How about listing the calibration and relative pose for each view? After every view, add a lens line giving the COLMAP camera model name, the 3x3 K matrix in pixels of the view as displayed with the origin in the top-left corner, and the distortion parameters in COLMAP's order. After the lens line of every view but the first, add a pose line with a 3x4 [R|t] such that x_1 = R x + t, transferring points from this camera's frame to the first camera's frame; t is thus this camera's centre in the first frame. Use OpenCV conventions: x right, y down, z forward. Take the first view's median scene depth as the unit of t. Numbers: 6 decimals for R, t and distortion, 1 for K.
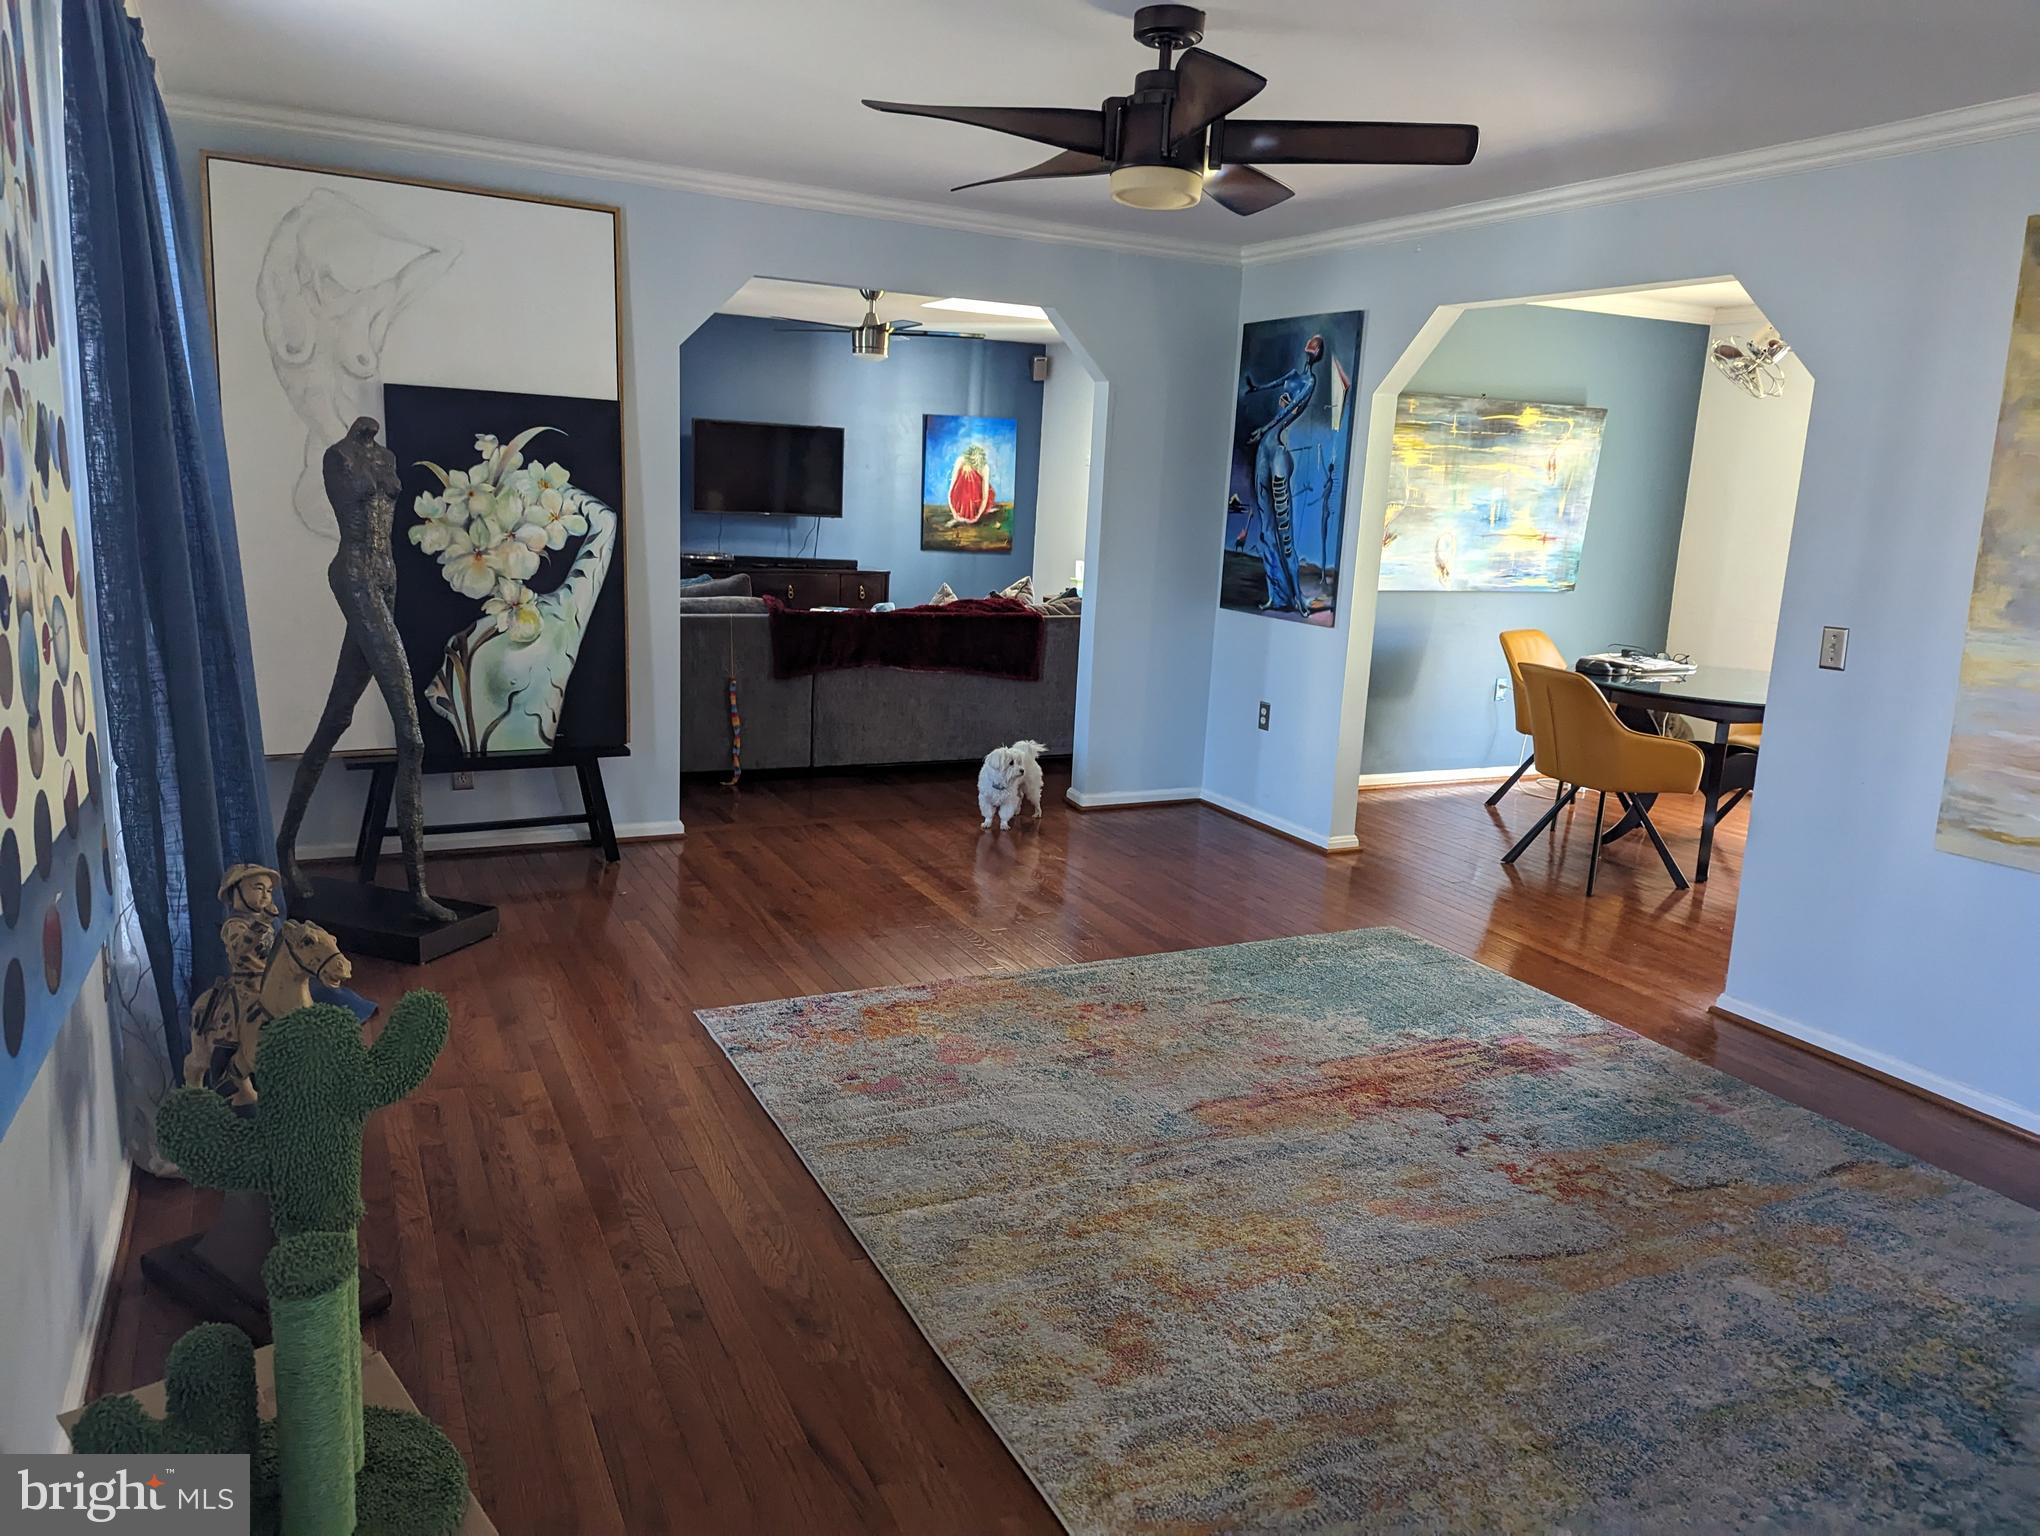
lens RADIAL K [[1454.0, 0, 1020.0], [0, 1454.0, 768.0], [0, 0, 1]] dist [0.082887, -0.001015]
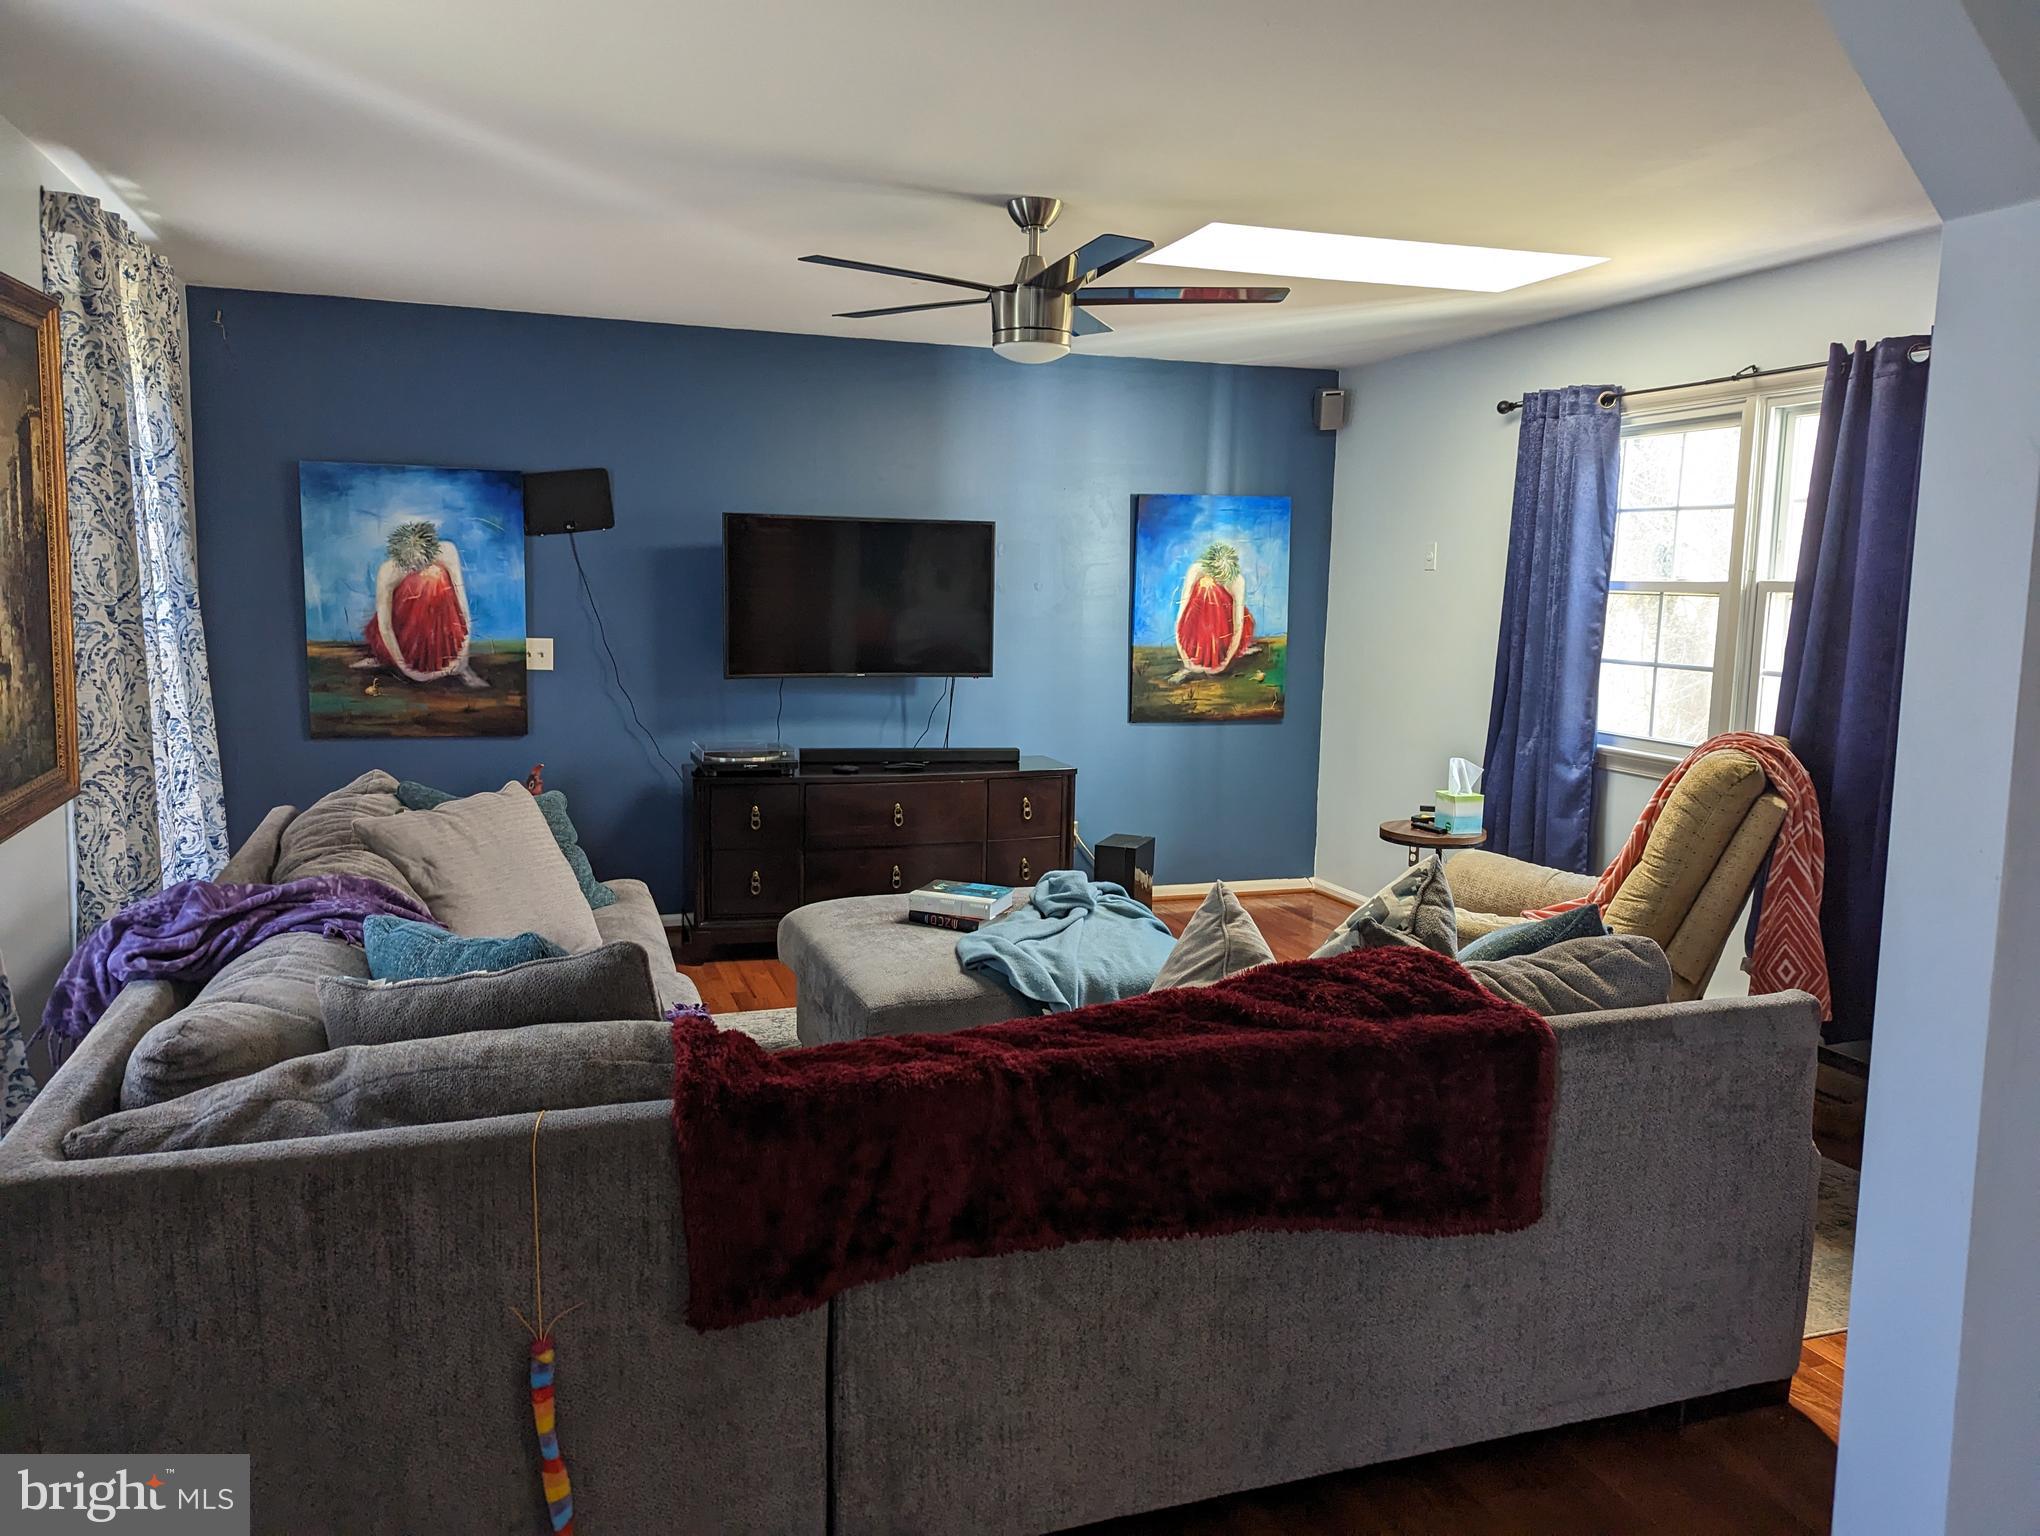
lens RADIAL K [[1454.0, 0, 1020.0], [0, 1454.0, 768.0], [0, 0, 1]] dist [0.082887, -0.001015]
pose [[0.991744, -0.017298, -0.127064, -0.037757], [0.008058, 0.997308, -0.072876, -0.089829], [0.127982, 0.071250, 0.989214, 0.420499]]
